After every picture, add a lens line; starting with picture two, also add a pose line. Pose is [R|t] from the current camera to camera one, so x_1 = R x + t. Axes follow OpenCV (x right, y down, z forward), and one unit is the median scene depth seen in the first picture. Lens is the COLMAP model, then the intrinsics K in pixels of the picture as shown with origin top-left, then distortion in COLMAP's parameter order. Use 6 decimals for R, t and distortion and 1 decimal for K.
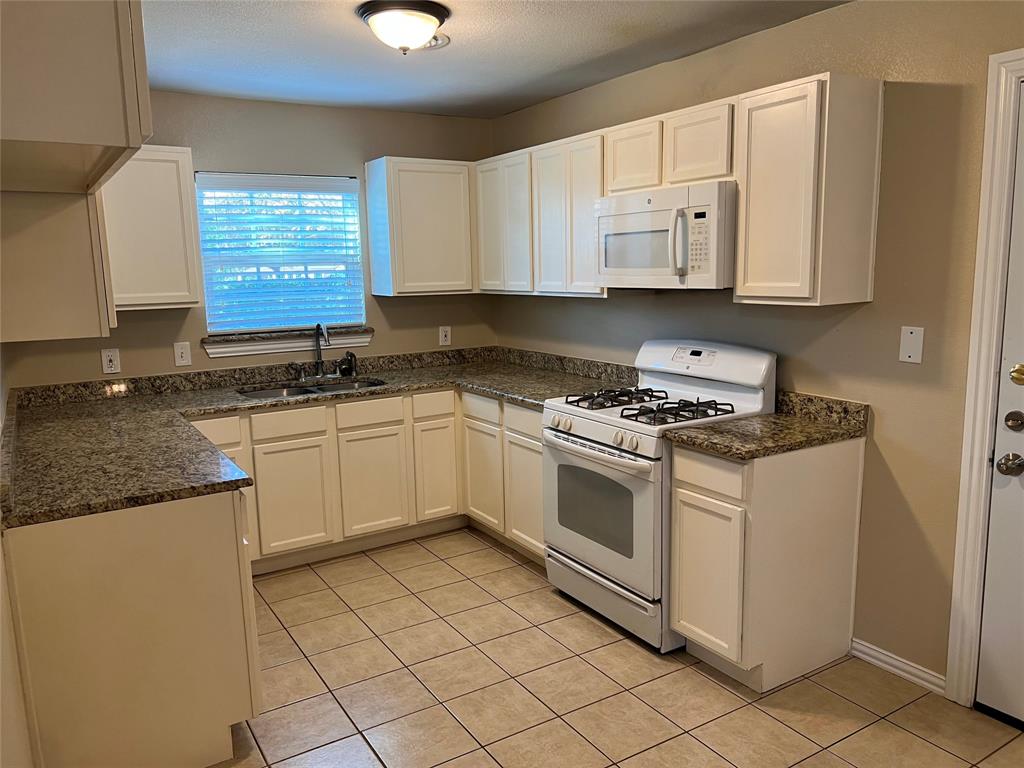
lens RADIAL K [[767.9, 0, 512.0], [0, 767.9, 384.0], [0, 0, 1]] dist [0.132916, -0.205766]
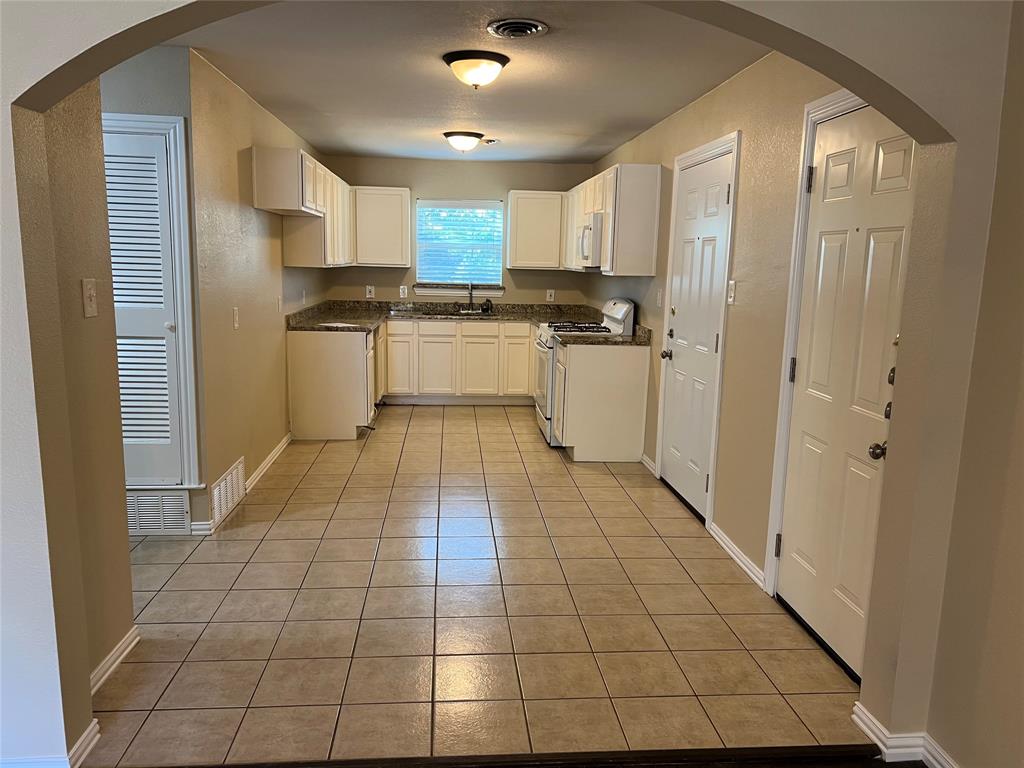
lens RADIAL K [[767.9, 0, 512.0], [0, 767.9, 384.0], [0, 0, 1]] dist [0.132916, -0.205766]
pose [[0.887934, 0.117414, -0.444733, 0.718800], [-0.113869, 0.992887, 0.034785, 0.094257], [0.445653, 0.019754, 0.894988, -0.618091]]
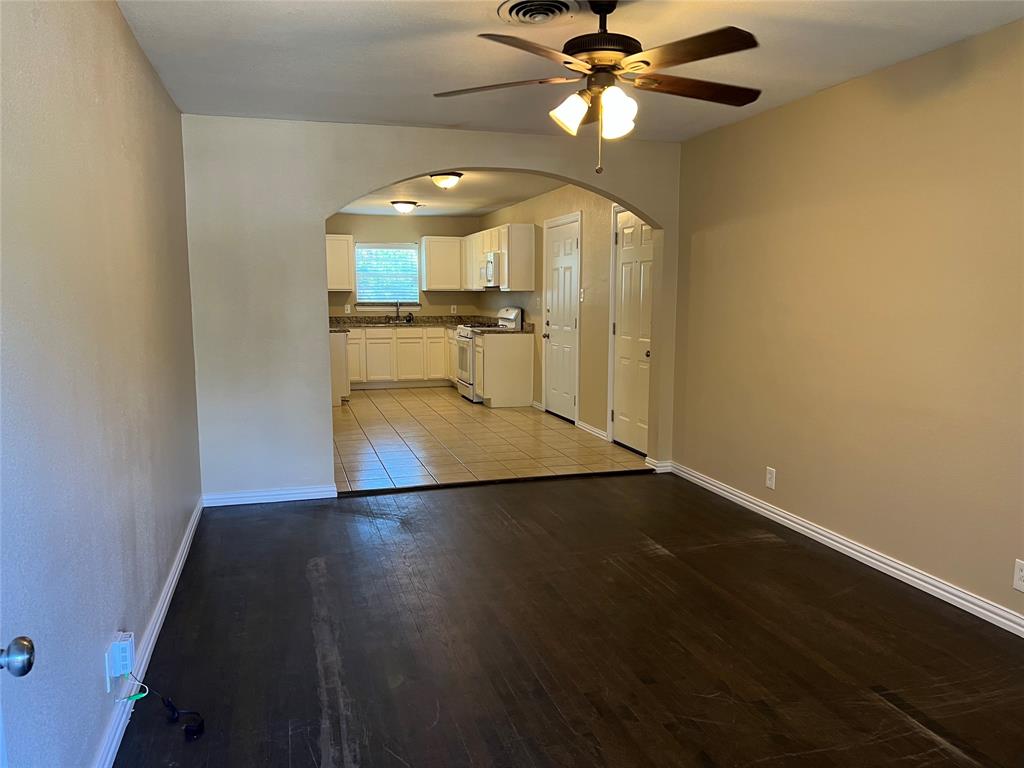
lens RADIAL K [[767.9, 0, 512.0], [0, 767.9, 384.0], [0, 0, 1]] dist [0.132916, -0.205766]
pose [[0.963600, 0.054625, -0.261708, 0.847900], [-0.062837, 0.997756, -0.023106, 0.247862], [0.259859, 0.038709, 0.964870, -1.436402]]
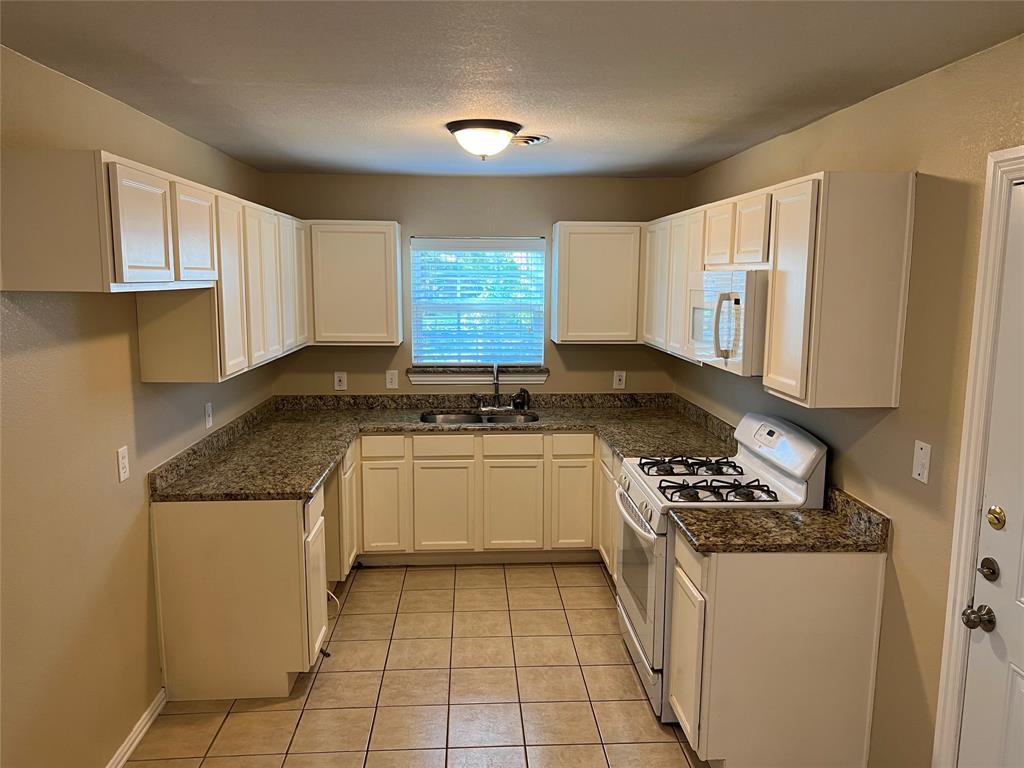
lens RADIAL K [[767.9, 0, 512.0], [0, 767.9, 384.0], [0, 0, 1]] dist [0.132916, -0.205766]
pose [[0.878387, 0.095355, -0.468341, 0.339691], [-0.099587, 0.994904, 0.015784, -0.071008], [0.467459, 0.032776, 0.883407, -0.015156]]
